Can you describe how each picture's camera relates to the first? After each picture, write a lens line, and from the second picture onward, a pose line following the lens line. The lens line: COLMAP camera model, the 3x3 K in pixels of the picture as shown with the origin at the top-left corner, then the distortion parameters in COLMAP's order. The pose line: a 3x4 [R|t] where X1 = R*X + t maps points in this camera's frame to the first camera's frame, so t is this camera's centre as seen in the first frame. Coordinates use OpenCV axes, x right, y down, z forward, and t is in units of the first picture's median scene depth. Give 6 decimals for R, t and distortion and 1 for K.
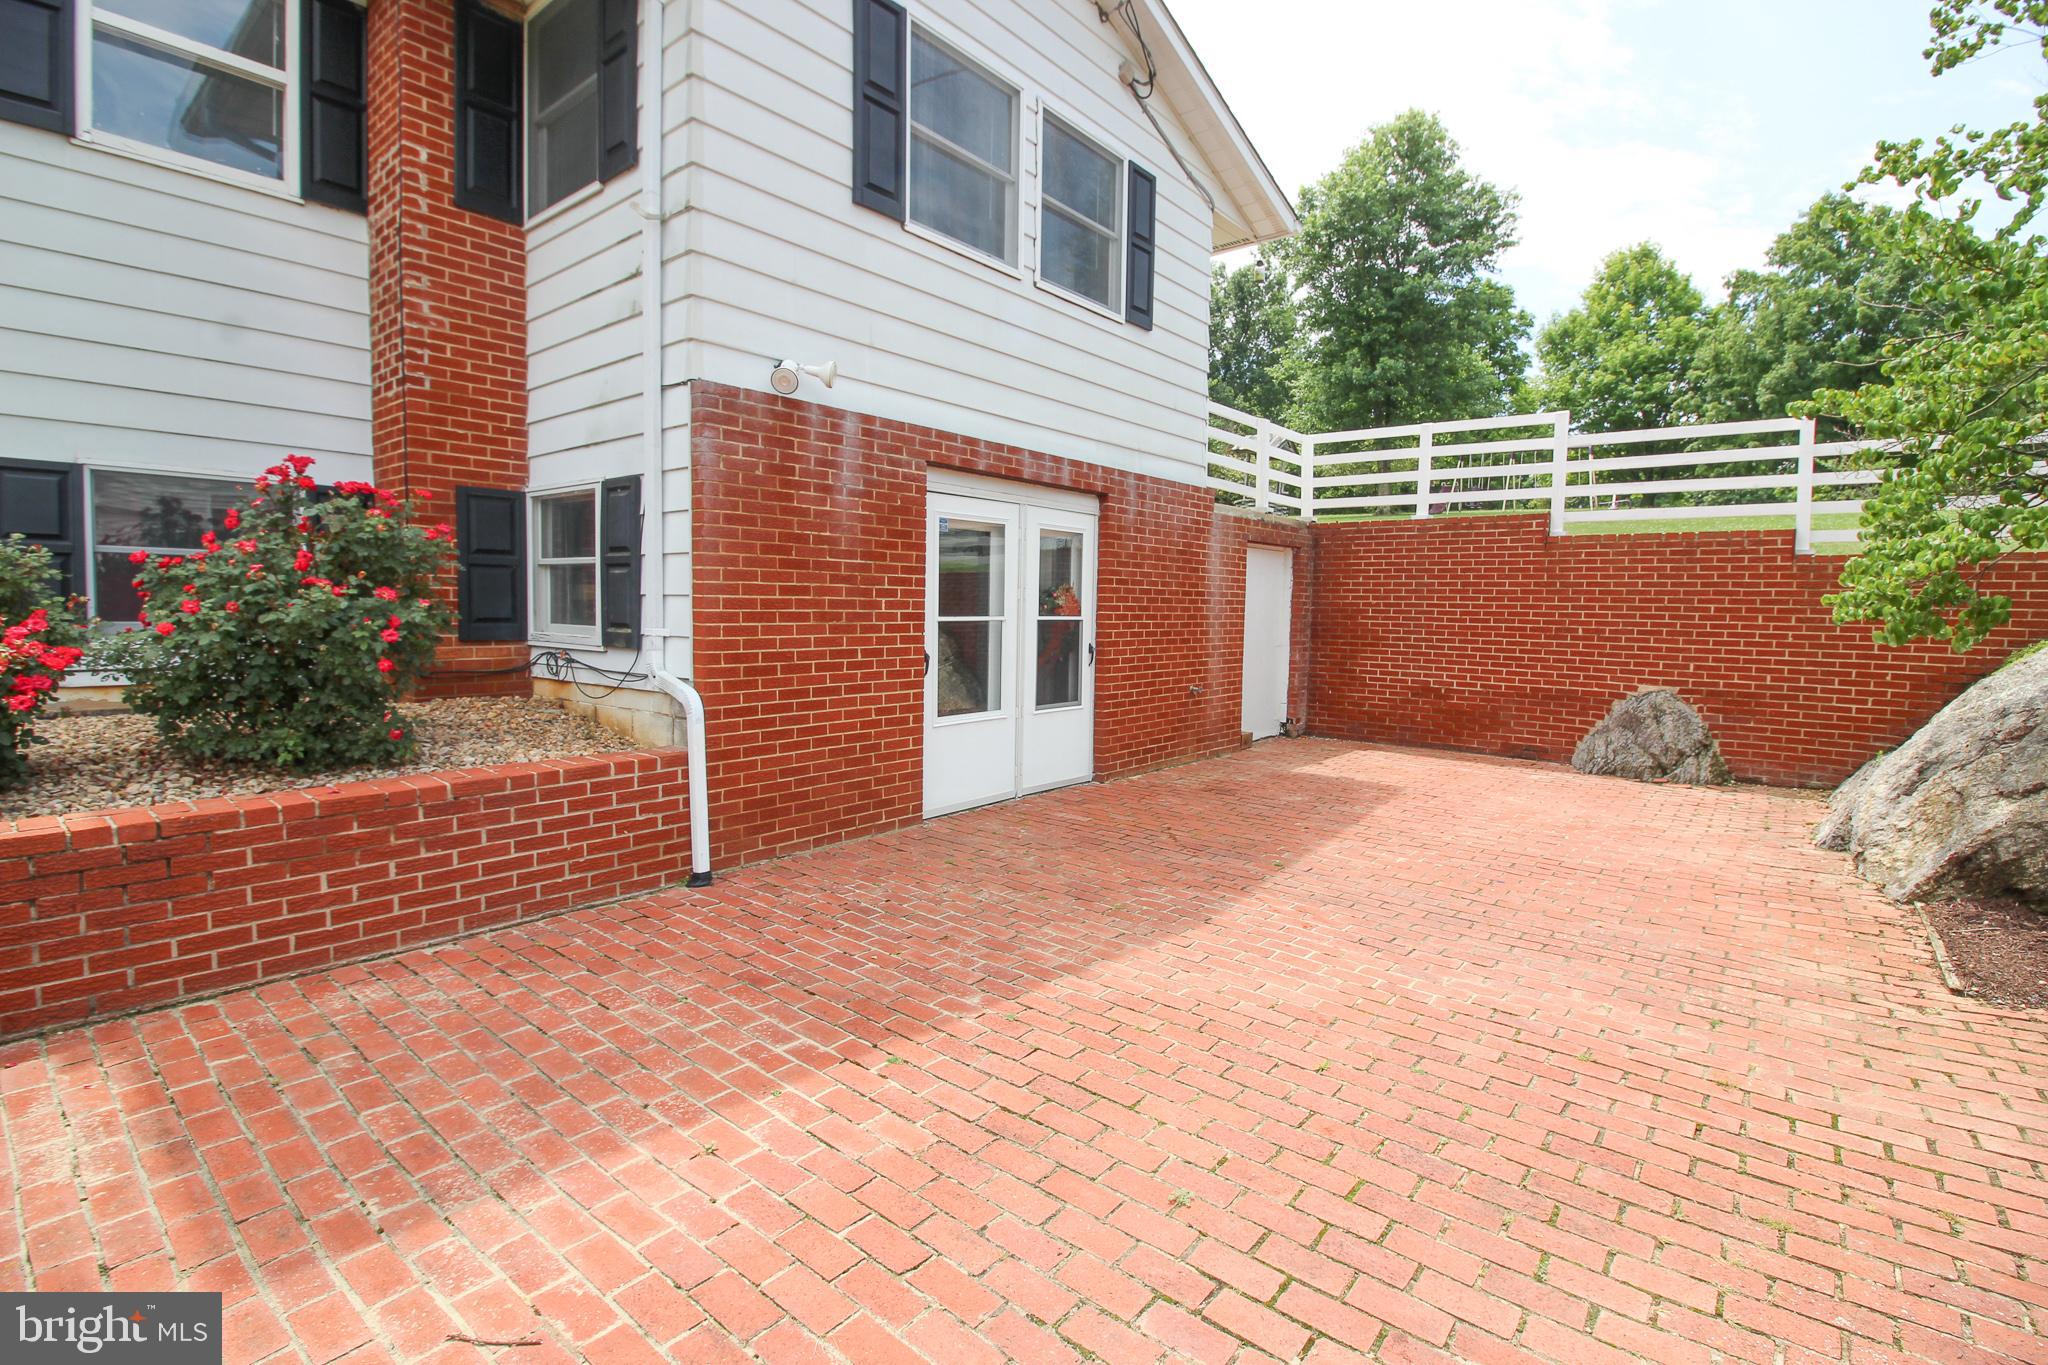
lens RADIAL K [[949.3, 0, 1048.8], [0, 949.3, 658.0], [0, 0, 1]] dist [-0.000286, -0.013371]
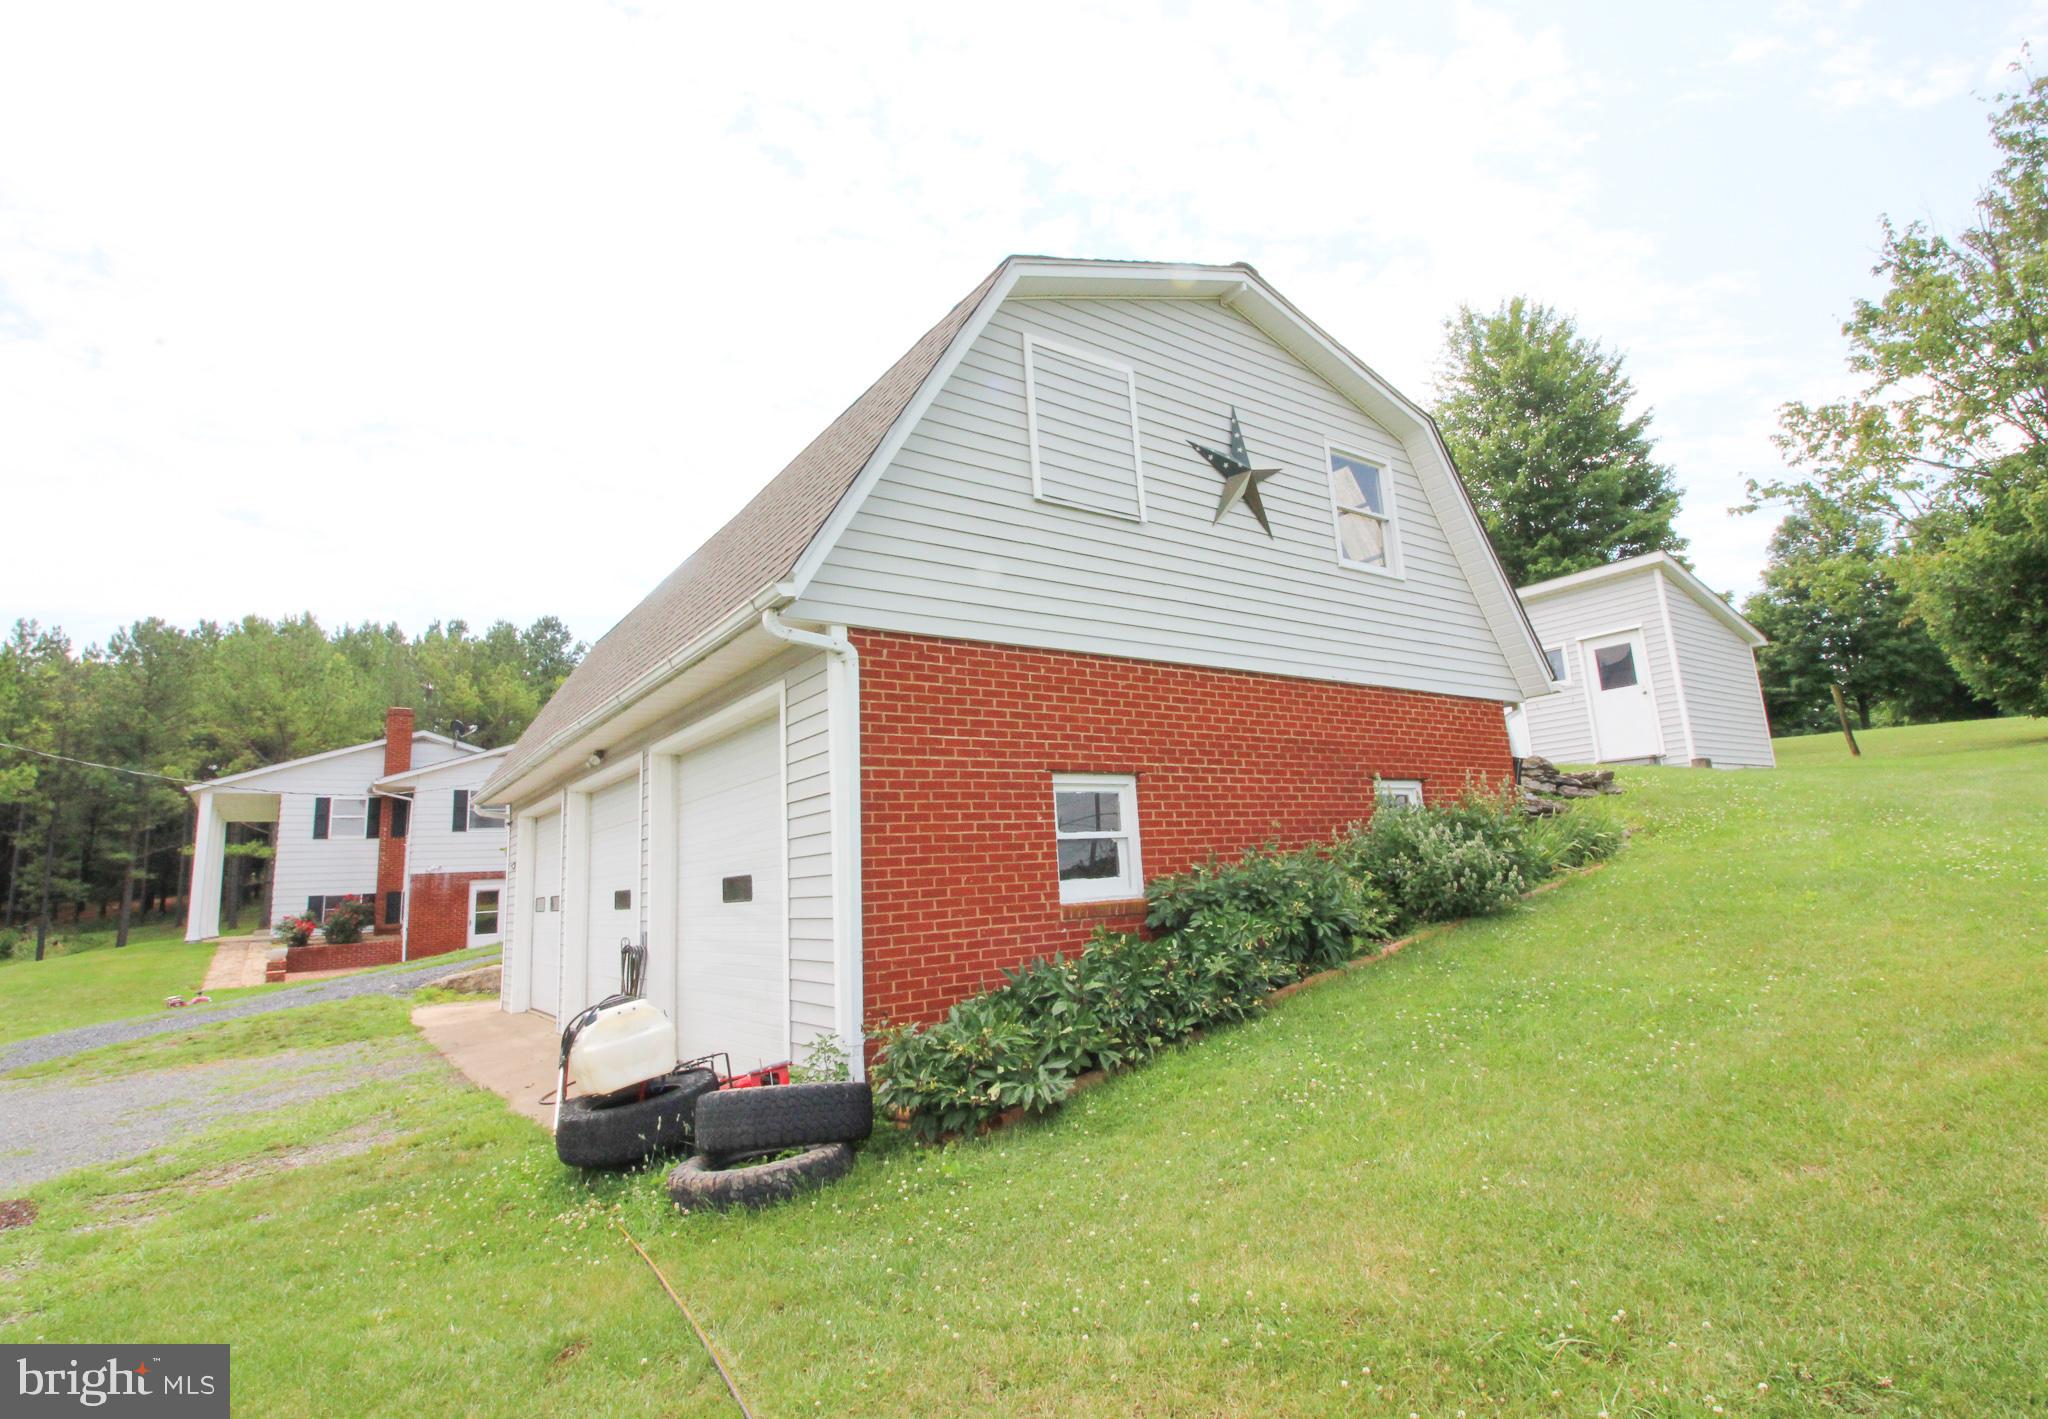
lens RADIAL K [[1011.2, 0, 983.7], [0, 1011.2, 700.1], [0, 0, 1]] dist [-0.019348, 0.000745]
pose [[0.957690, -0.117853, -0.262565, 2.381857], [0.053996, 0.969689, -0.238301, 0.165101], [0.282691, 0.214041, 0.935025, -2.006641]]
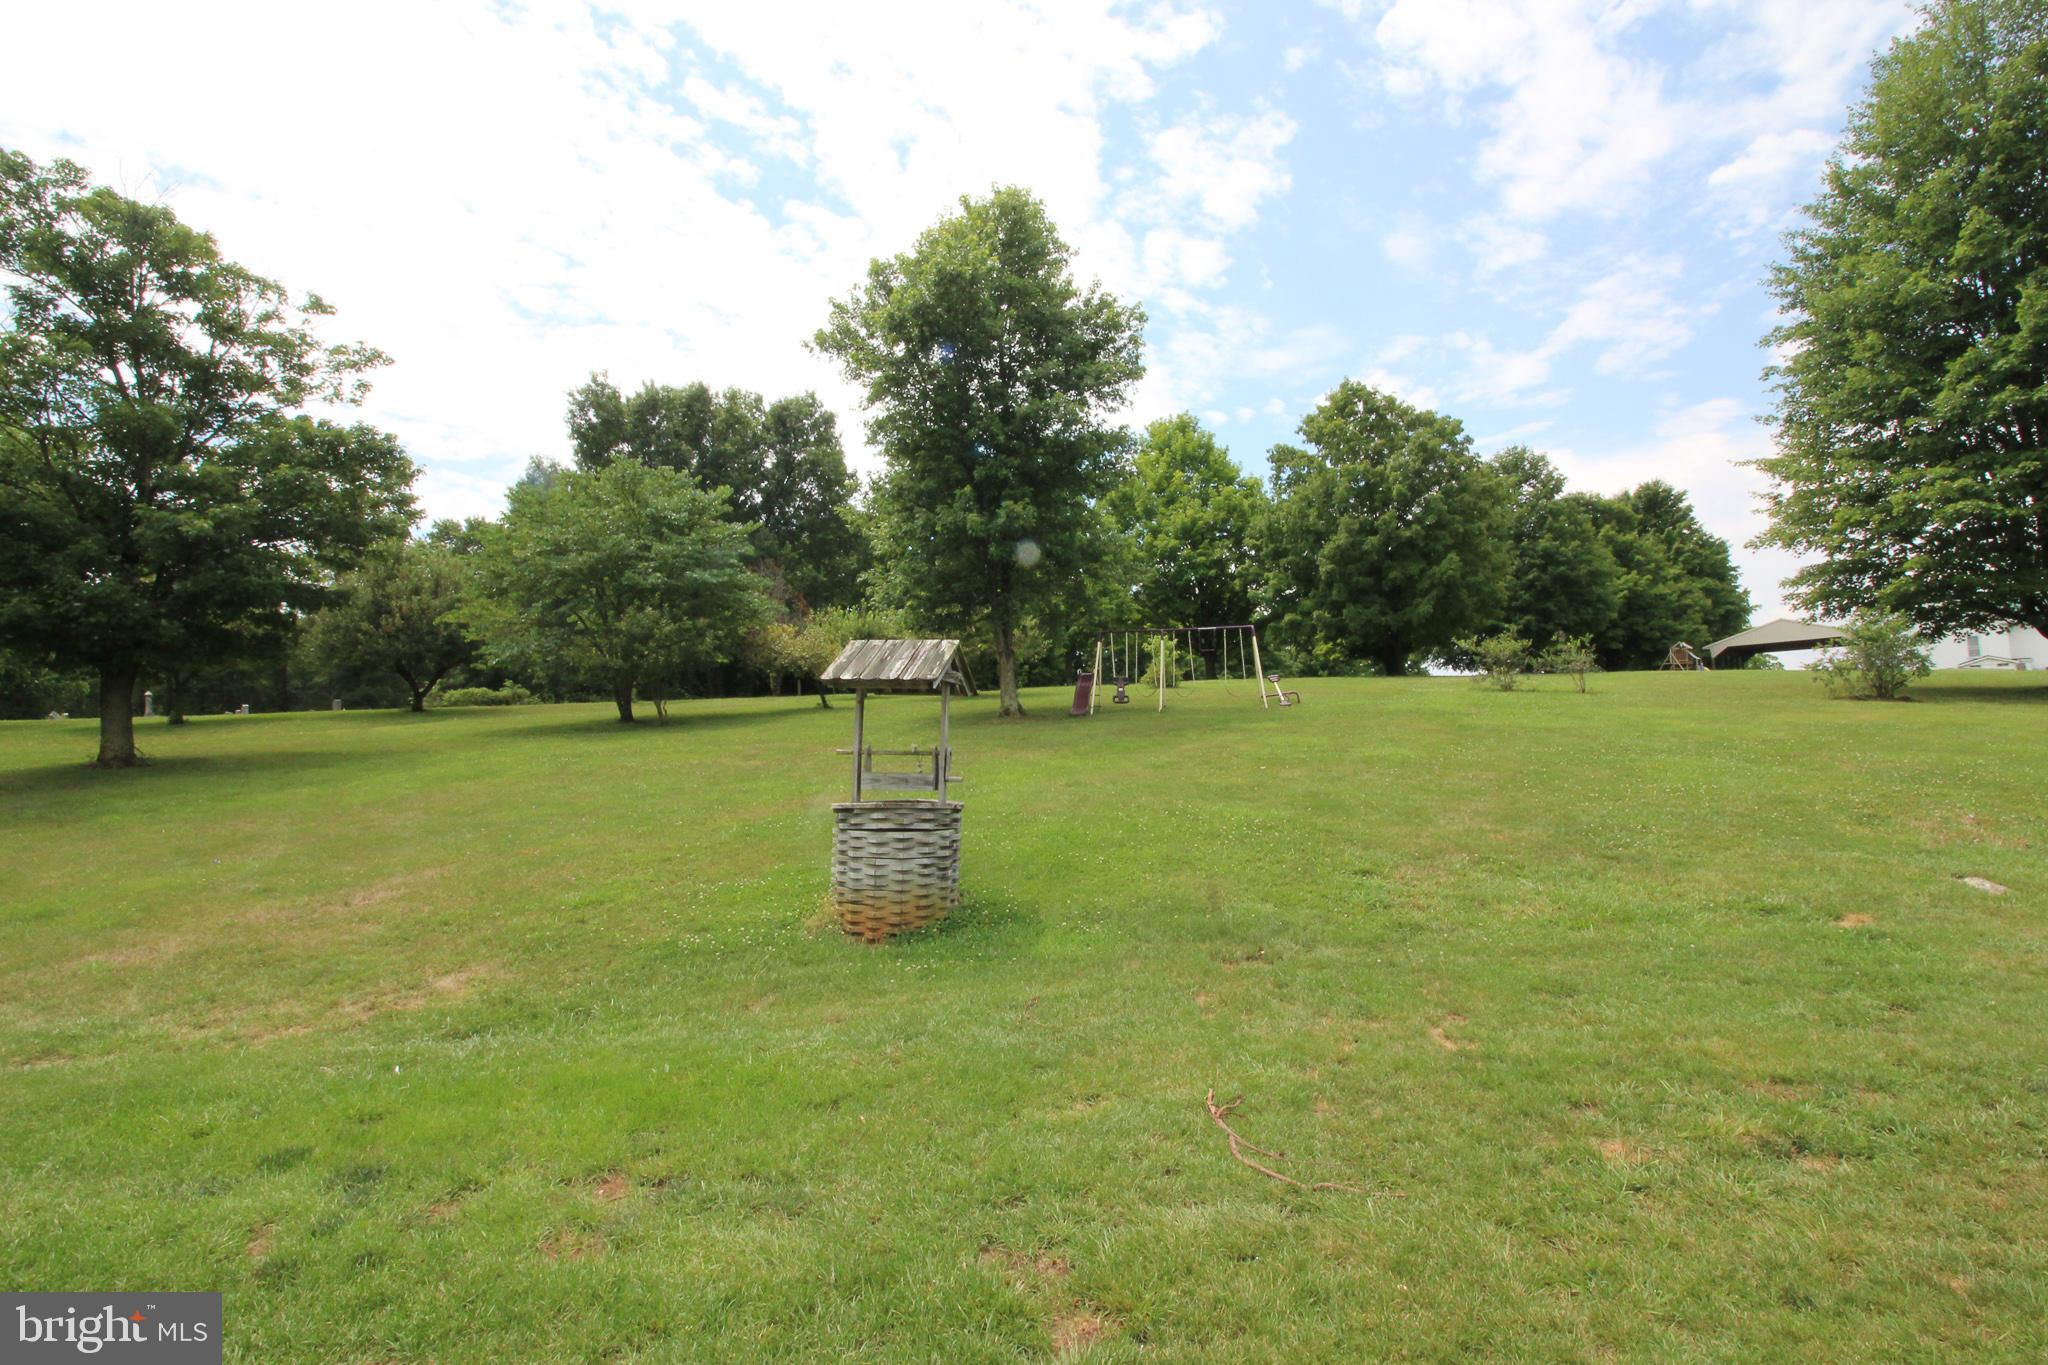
lens RADIAL K [[949.3, 0, 1043.6], [0, 949.3, 670.5], [0, 0, 1]] dist [-0.000286, -0.013371]
pose [[0.894780, -0.015970, 0.446222, 0.183106], [0.077309, 0.989808, -0.119598, -0.311827], [-0.439764, 0.141511, 0.886895, 1.115141]]
